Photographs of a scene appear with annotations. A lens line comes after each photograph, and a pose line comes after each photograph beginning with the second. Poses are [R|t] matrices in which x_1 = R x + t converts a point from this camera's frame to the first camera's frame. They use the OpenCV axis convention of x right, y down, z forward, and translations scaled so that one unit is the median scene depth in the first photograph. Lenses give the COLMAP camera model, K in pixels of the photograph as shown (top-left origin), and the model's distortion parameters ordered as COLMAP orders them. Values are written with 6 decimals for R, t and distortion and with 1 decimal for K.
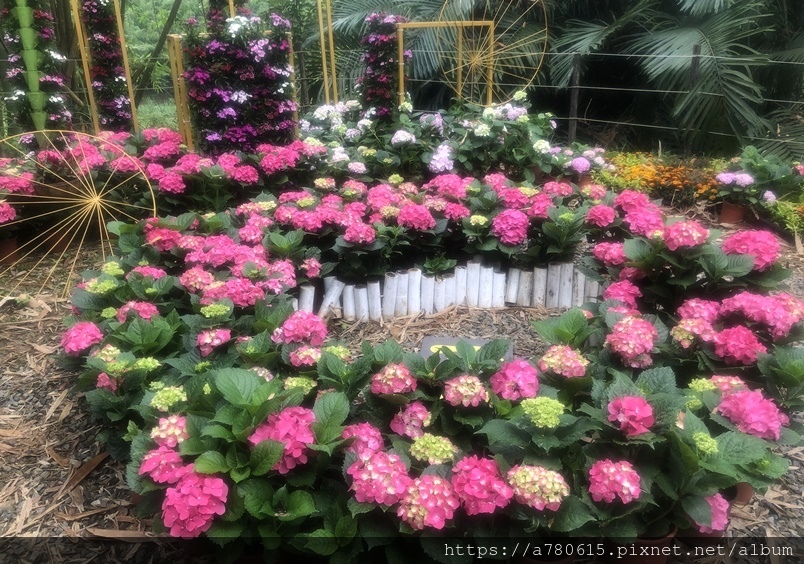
lens RADIAL K [[679.8, 0, 401.5], [0, 679.8, 260.9], [0, 0, 1]] dist [0.051845, -0.066748]
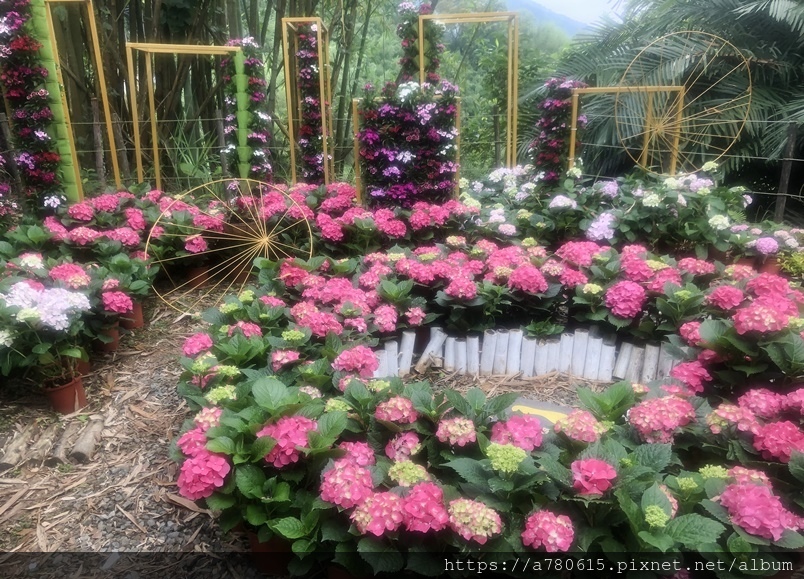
lens RADIAL K [[692.8, 0, 378.8], [0, 692.8, 310.3], [0, 0, 1]] dist [0.024770, -0.003912]
pose [[0.933480, 0.112833, -0.340416, 0.165204], [-0.120364, 0.992729, -0.001011, 0.008387], [0.337827, 0.041918, 0.940274, -0.041167]]
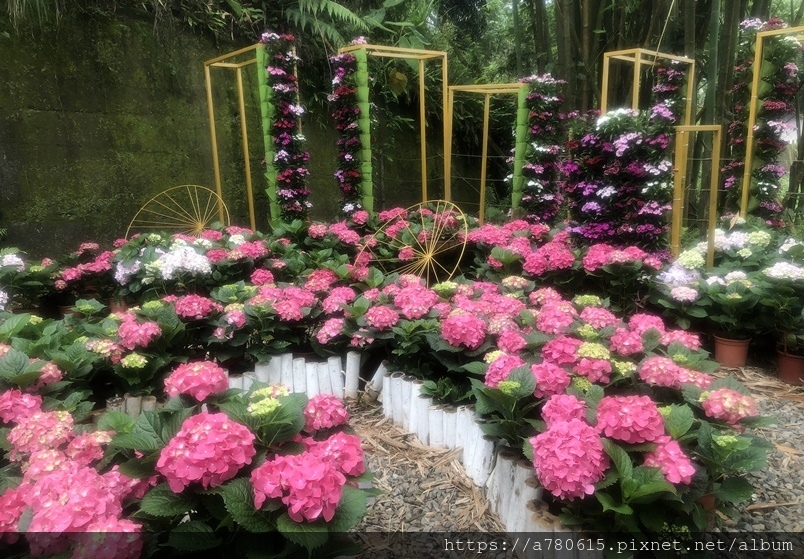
lens RADIAL K [[643.5, 0, 401.7], [0, 643.5, 263.8], [0, 0, 1]] dist [0.061914, -0.002408]
pose [[0.306053, 0.187145, -0.933439, 0.699080], [-0.316455, 0.944733, 0.085651, -0.179470], [0.897880, 0.269178, 0.348361, 0.619339]]
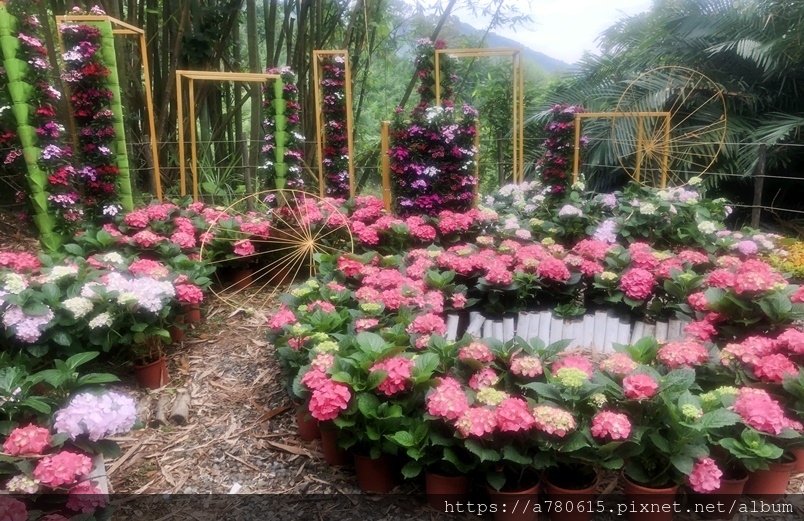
lens RADIAL K [[693.6, 0, 410.0], [0, 693.6, 268.1], [0, 0, 1]] dist [0.045880, -0.054386]
pose [[0.953957, 0.072722, -0.290994, 0.130582], [-0.107623, 0.988550, -0.105769, 0.084617], [0.279970, 0.132217, 0.950860, -0.206558]]
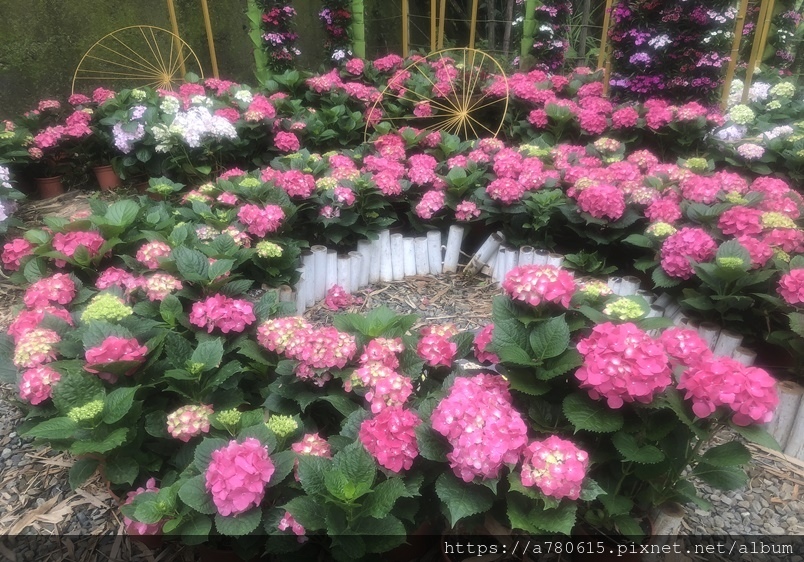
lens RADIAL K [[651.4, 0, 405.1], [0, 651.4, 292.5], [0, 0, 1]] dist [0.028263, -0.005103]
pose [[0.474838, 0.408314, -0.779621, 0.541828], [-0.314232, 0.906127, 0.283183, -0.108857], [0.822063, 0.110516, 0.558569, 0.379451]]
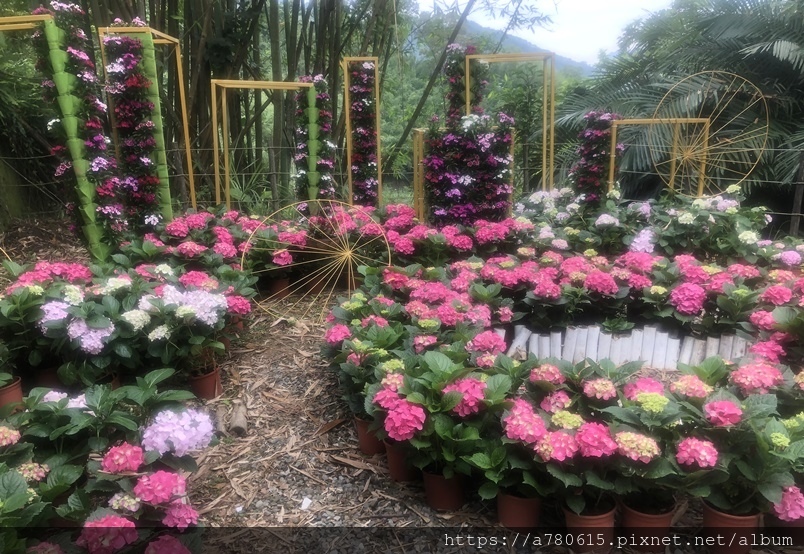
lens RADIAL K [[688.9, 0, 386.2], [0, 688.9, 293.8], [0, 0, 1]] dist [0.046858, -0.073663]
pose [[0.940517, 0.088456, -0.328030, 0.064487], [-0.115748, 0.991176, -0.064590, 0.070881], [0.319422, 0.098717, 0.942457, -0.226573]]
